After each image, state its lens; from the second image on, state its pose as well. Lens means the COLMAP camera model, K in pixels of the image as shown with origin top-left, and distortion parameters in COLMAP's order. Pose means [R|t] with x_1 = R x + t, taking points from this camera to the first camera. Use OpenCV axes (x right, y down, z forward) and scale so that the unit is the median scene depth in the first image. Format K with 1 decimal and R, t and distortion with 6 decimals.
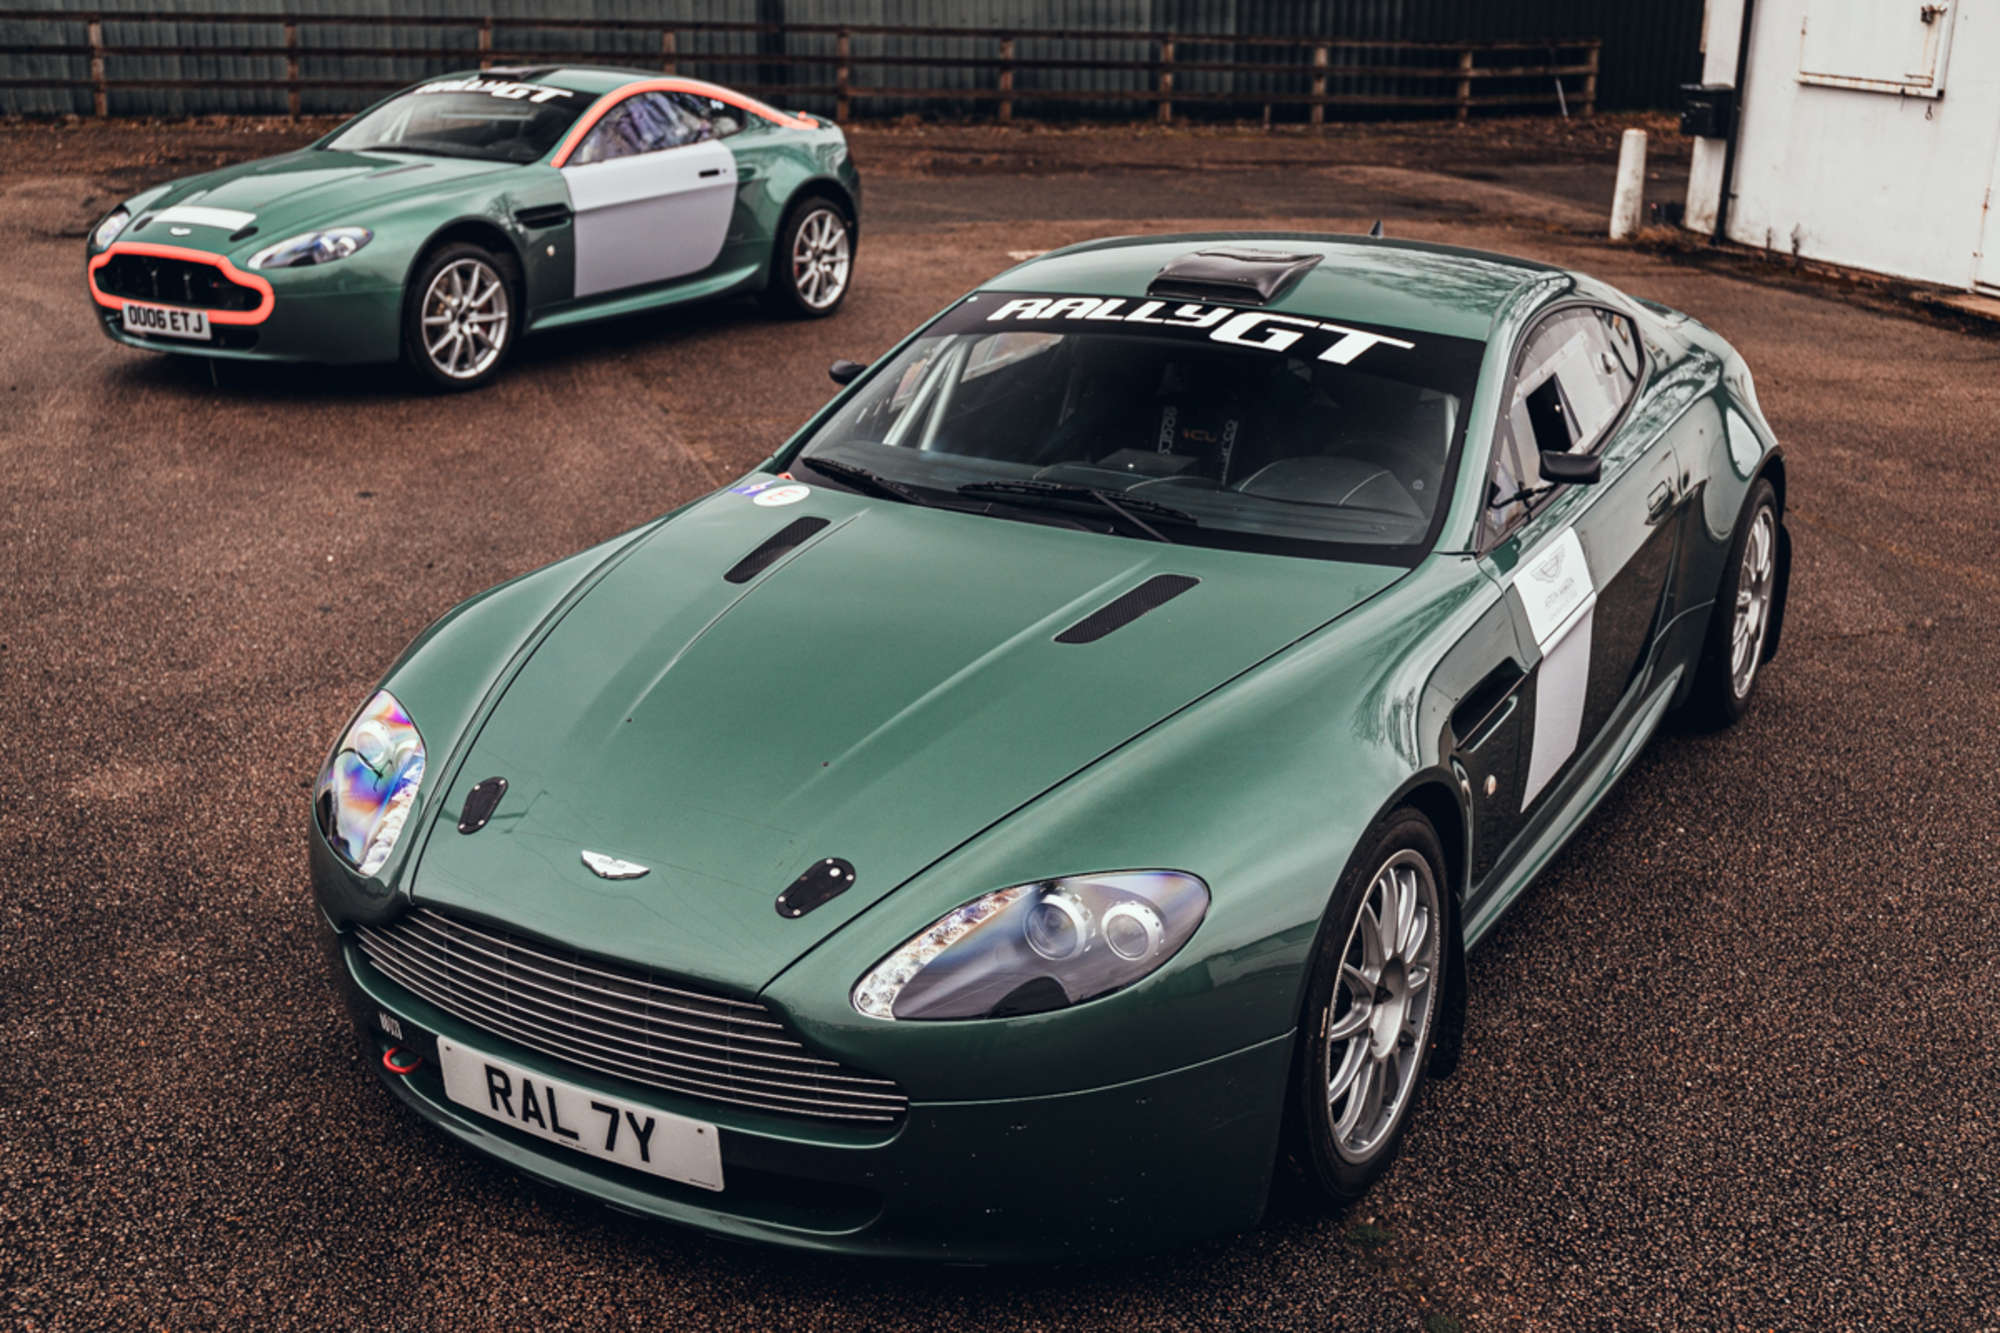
lens RADIAL K [[2222.1, 0, 1000.0], [0, 2222.1, 666.5], [0, 0, 1]] dist [-0.034013, -0.001231]
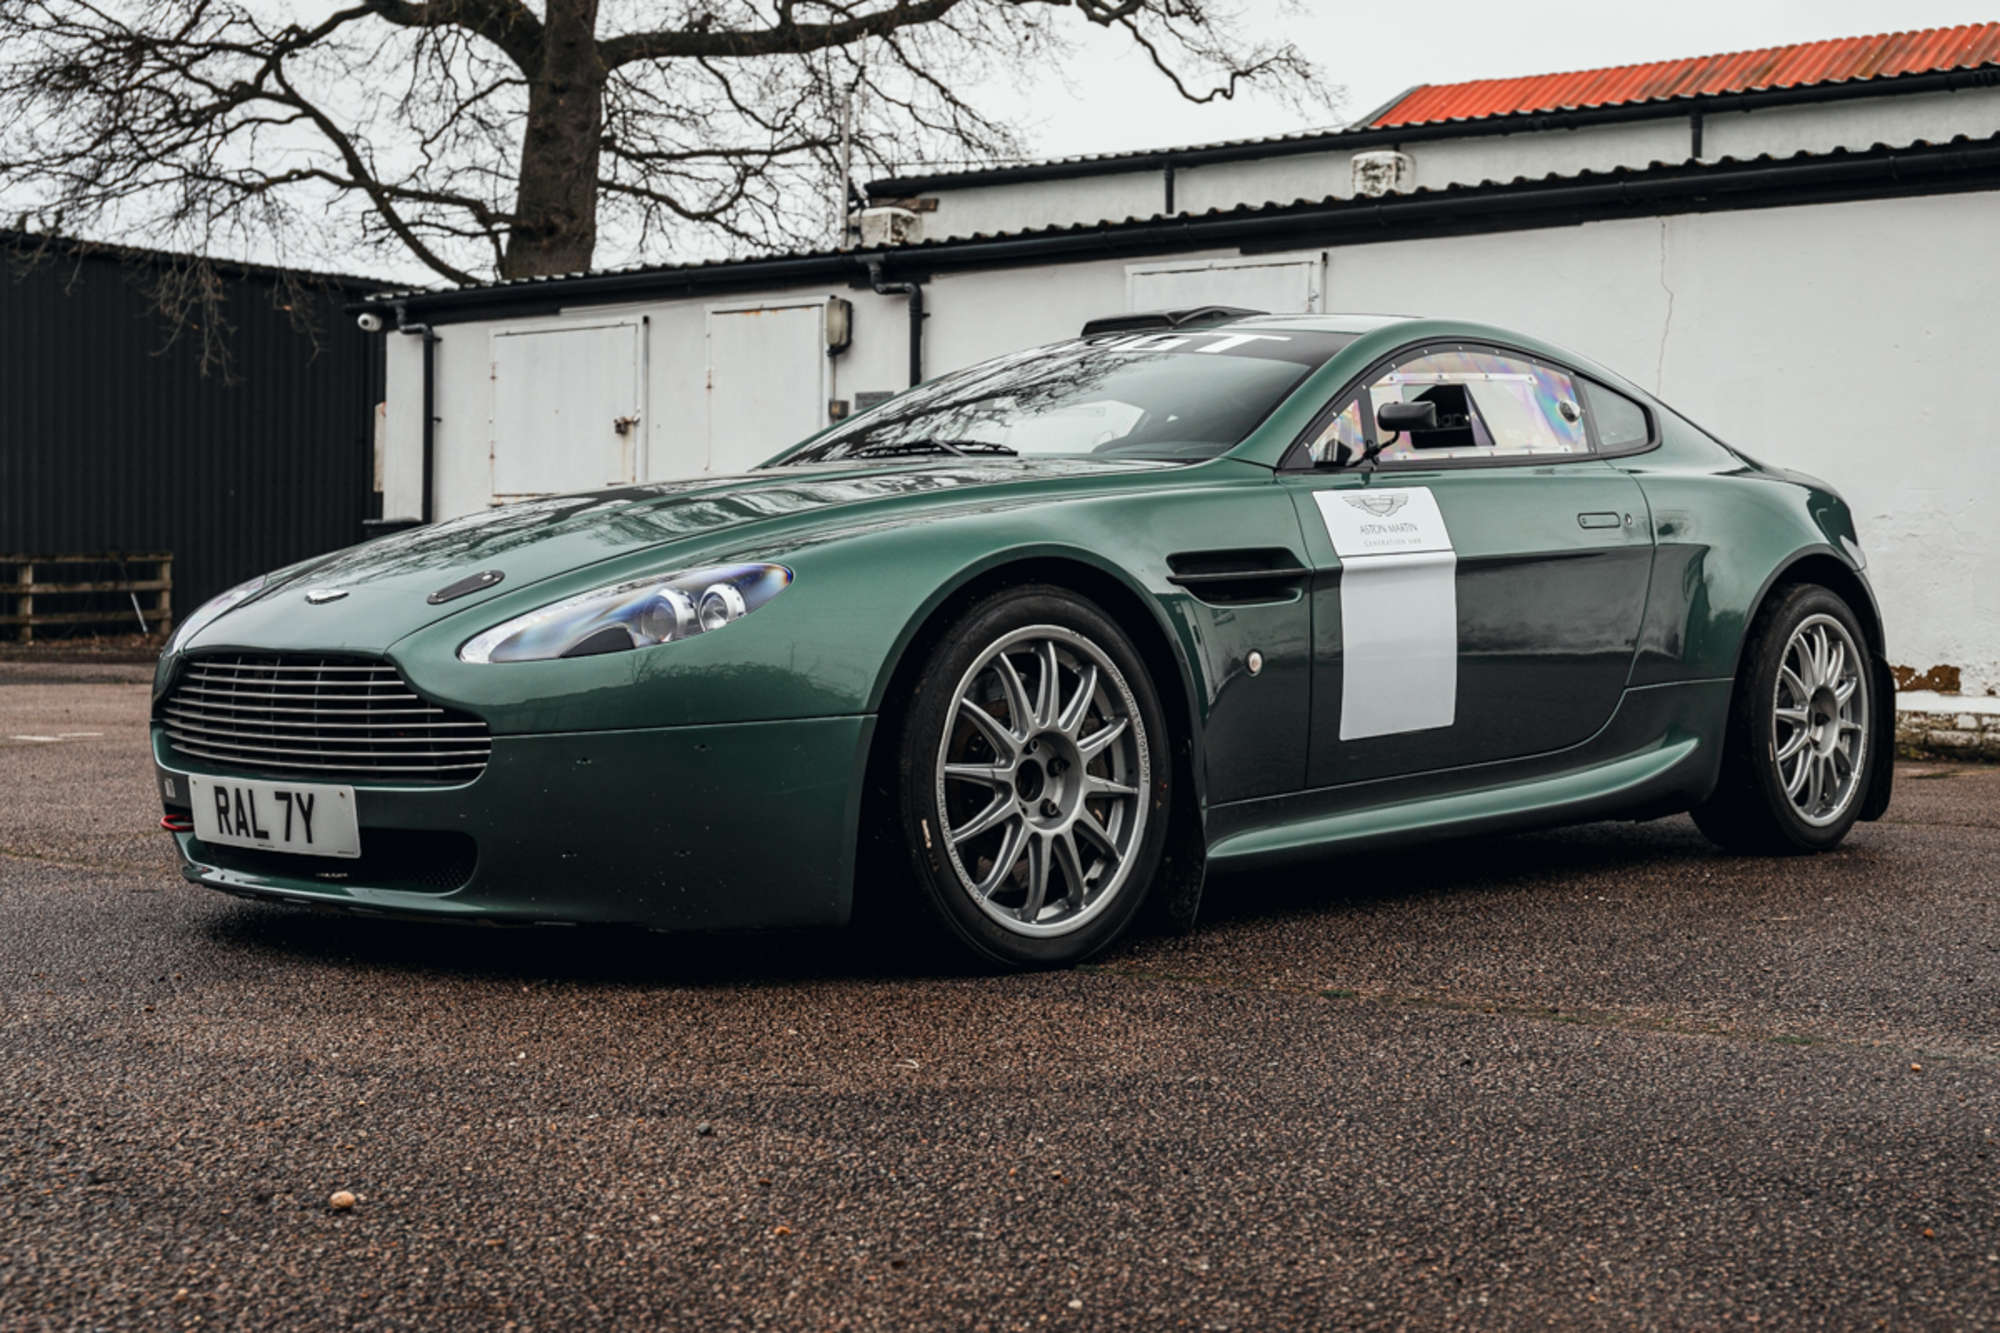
lens RADIAL K [[2634.5, 0, 1077.1], [0, 2634.5, 666.9], [0, 0, 1]] dist [-0.025266, -0.636756]
pose [[0.974234, -0.011051, -0.225267, 0.176410], [-0.054233, 0.958014, -0.281545, 0.169303], [0.218920, 0.286508, 0.932731, -0.053257]]
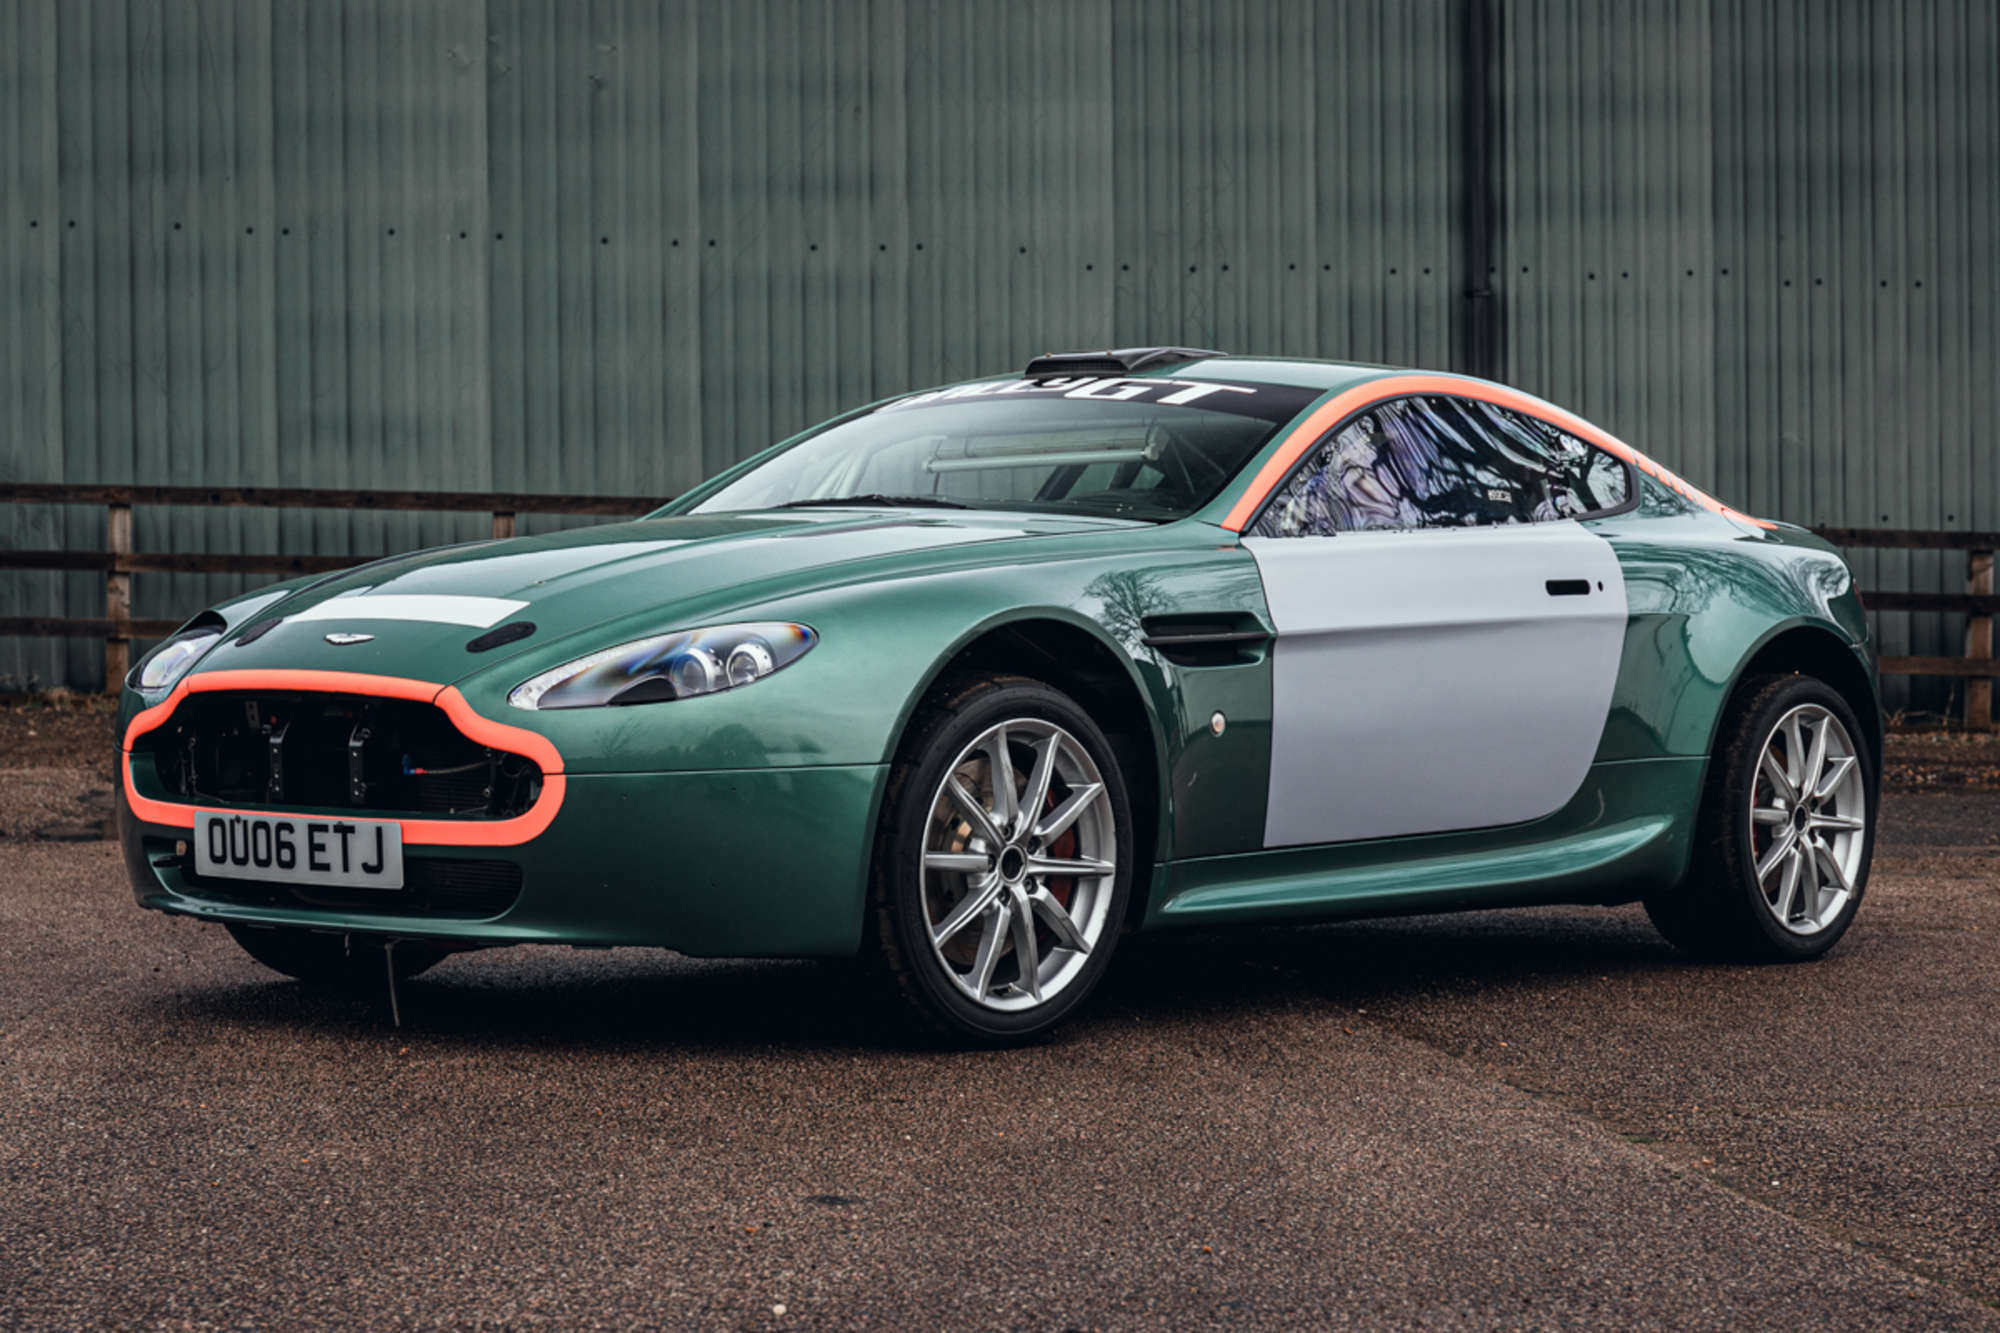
lens RADIAL K [[4373.6, 0, 1000.0], [0, 4373.6, 666.5], [0, 0, 1]] dist [-0.048771, -0.536853]
pose [[0.986139, -0.006726, -0.165785, -0.118159], [-0.042109, 0.956319, -0.289278, 0.037289], [0.160489, 0.292249, 0.942780, 0.258284]]
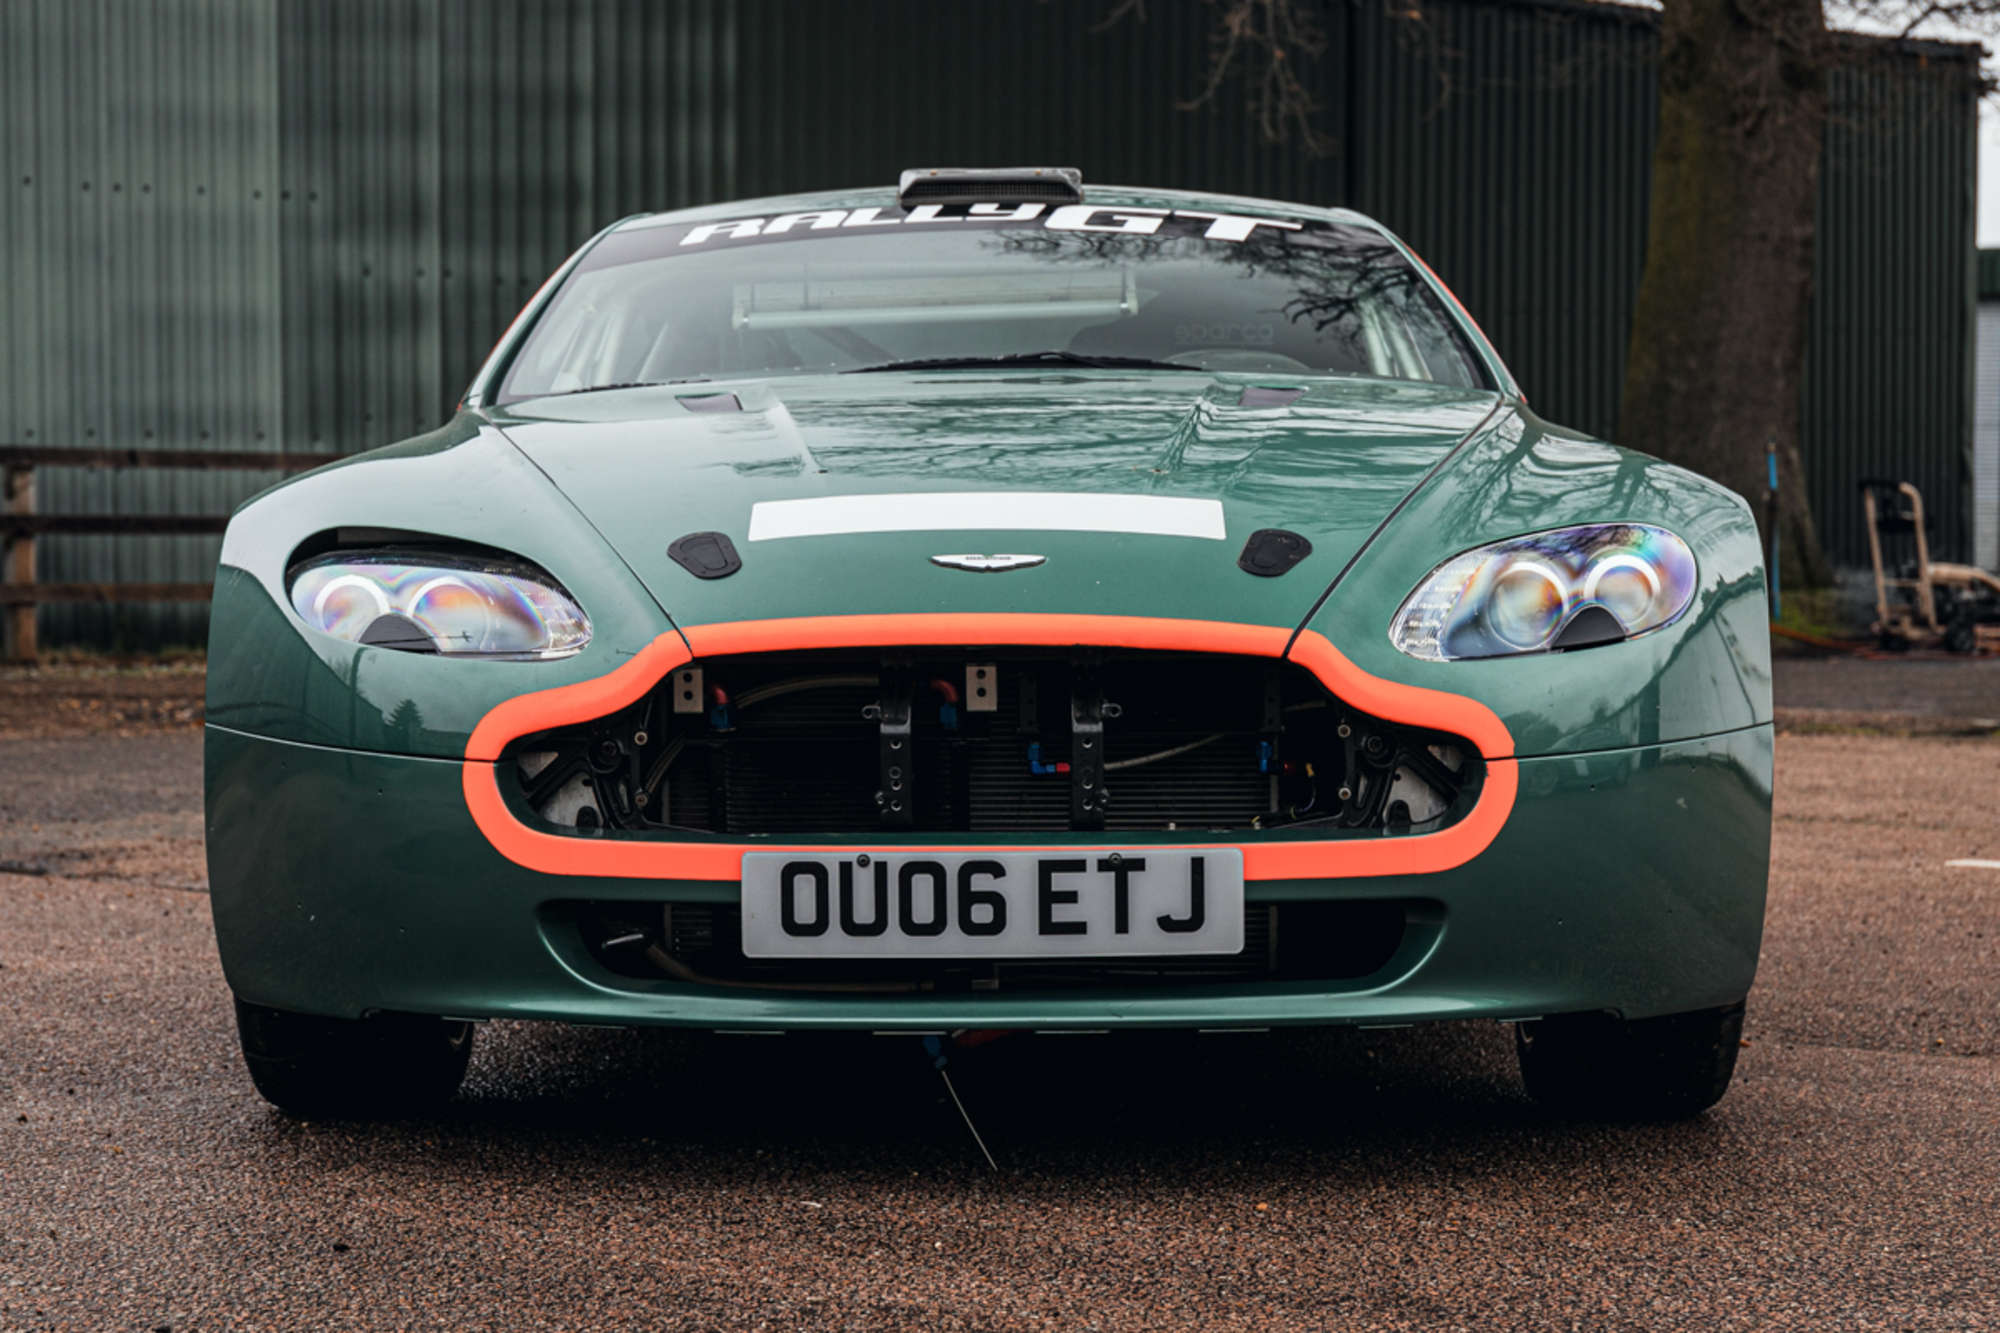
lens RADIAL K [[4218.0, 0, 1000.0], [0, 4218.0, 666.5], [0, 0, 1]] dist [-0.058241, -0.340720]
pose [[0.857828, -0.038245, 0.512512, -0.622558], [0.176220, 0.958662, -0.223415, -0.076144], [-0.482781, 0.281966, 0.829107, 0.599977]]
